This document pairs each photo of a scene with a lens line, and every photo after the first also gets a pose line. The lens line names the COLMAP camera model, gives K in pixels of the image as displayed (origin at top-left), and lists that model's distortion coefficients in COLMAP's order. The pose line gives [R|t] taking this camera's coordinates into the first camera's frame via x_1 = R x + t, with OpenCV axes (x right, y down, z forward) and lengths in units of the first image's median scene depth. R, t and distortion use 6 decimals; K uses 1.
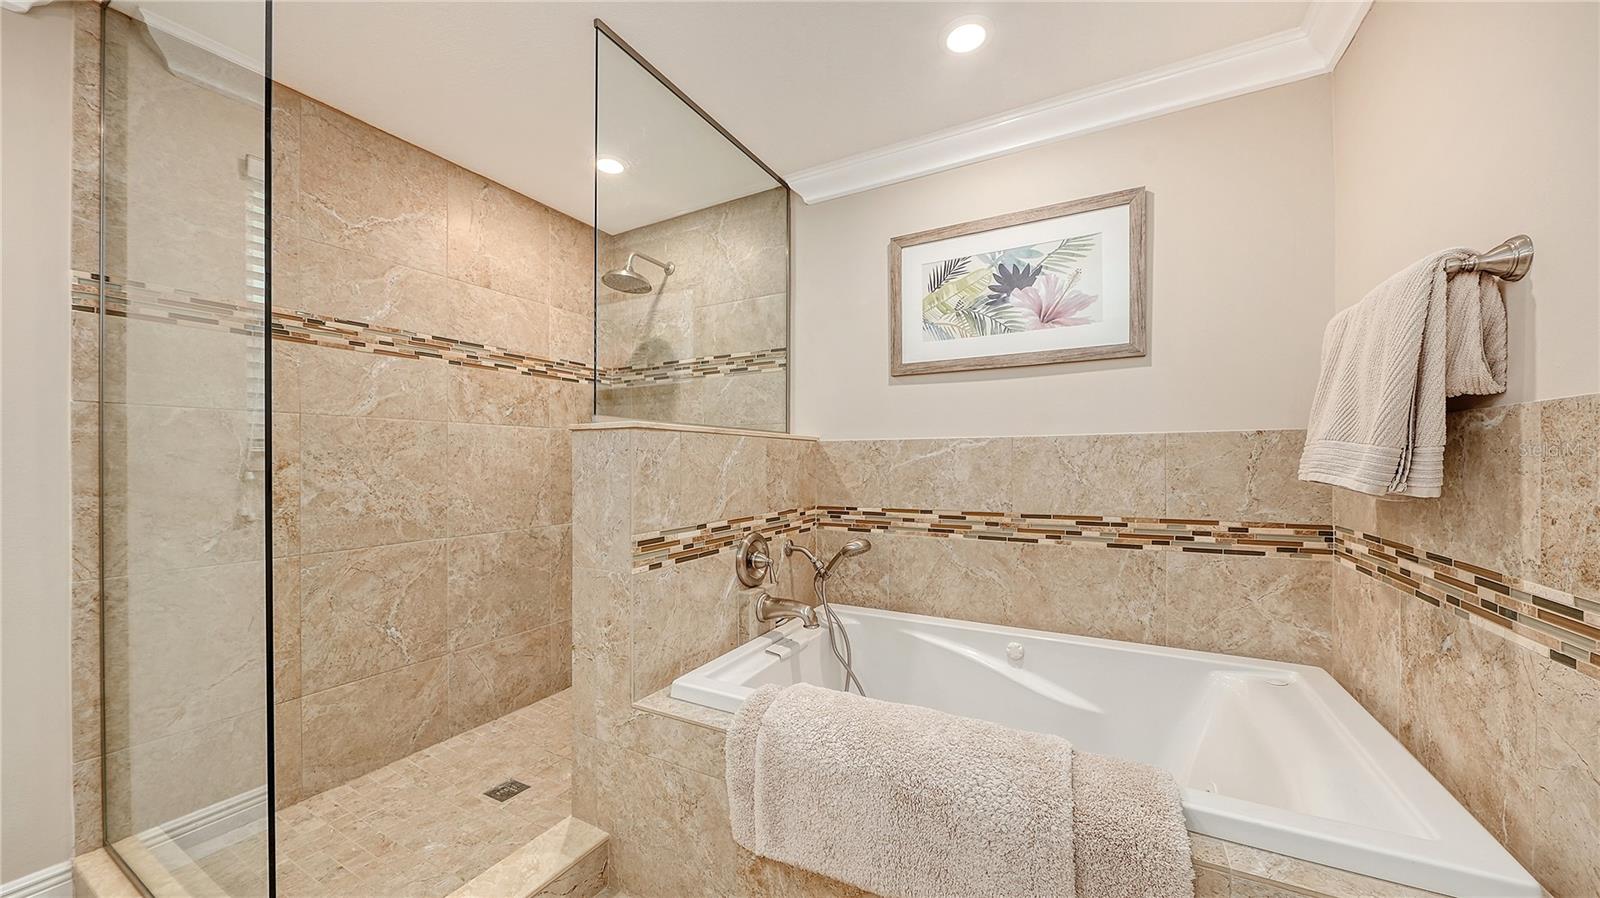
lens RADIAL K [[564.2, 0, 795.5], [0, 564.2, 463.4], [0, 0, 1]] dist [-0.001599, -0.000252]
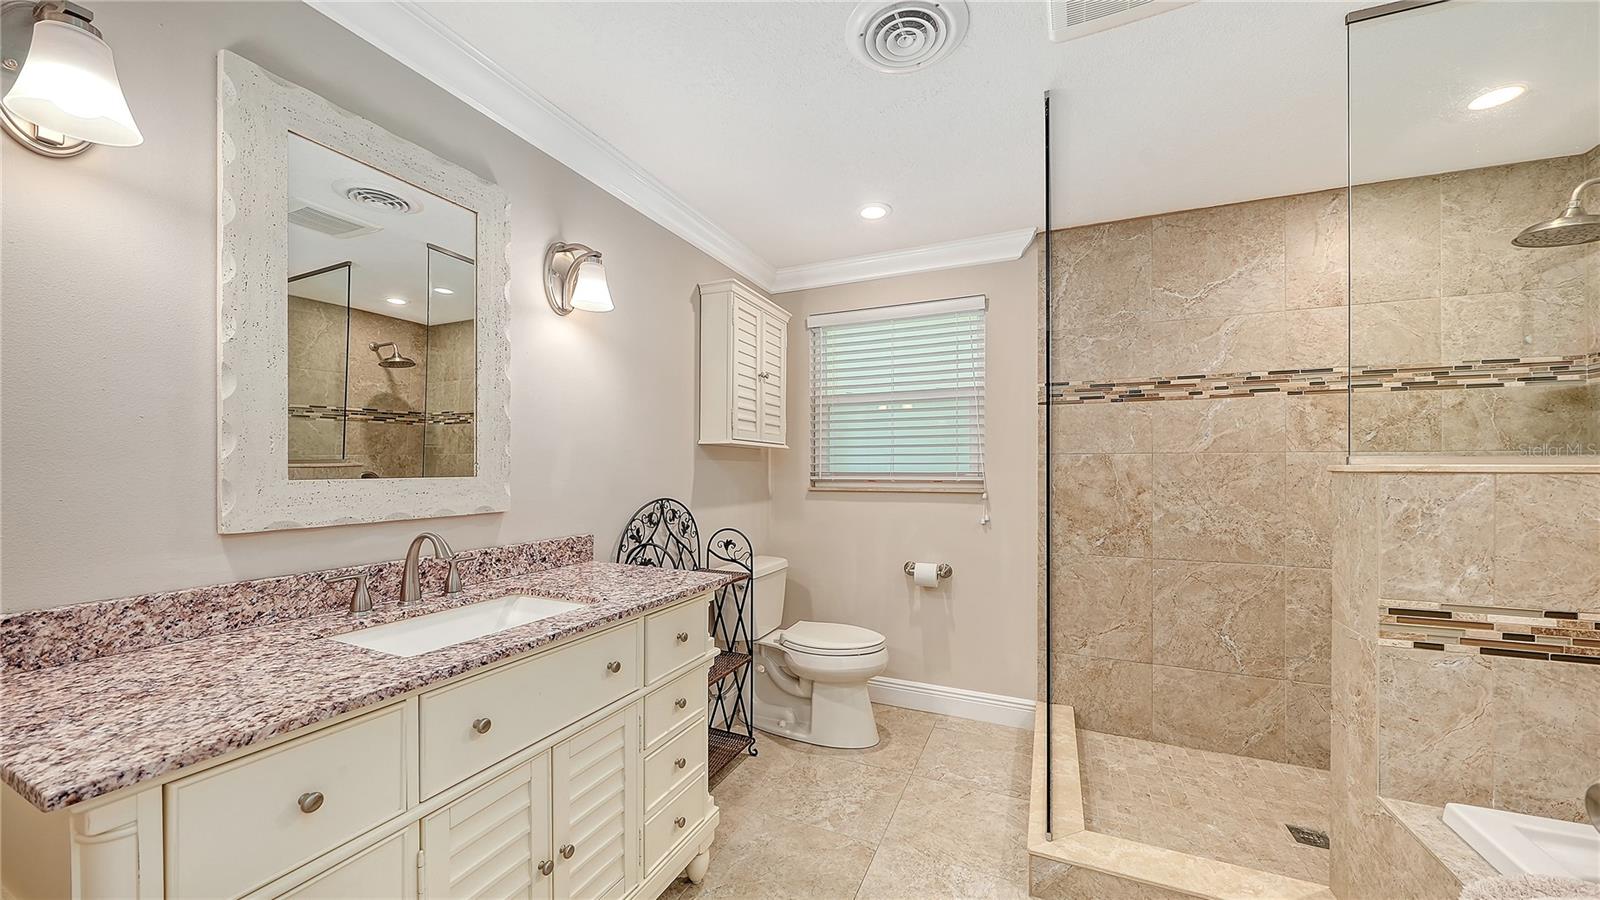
lens RADIAL K [[564.2, 0, 795.5], [0, 564.2, 464.4], [0, 0, 1]] dist [-0.001599, -0.000252]
pose [[0.075408, -0.000800, -0.997152, 0.366671], [-0.001574, 0.999998, -0.000921, -0.054604], [0.997152, 0.001639, 0.075406, 0.043438]]
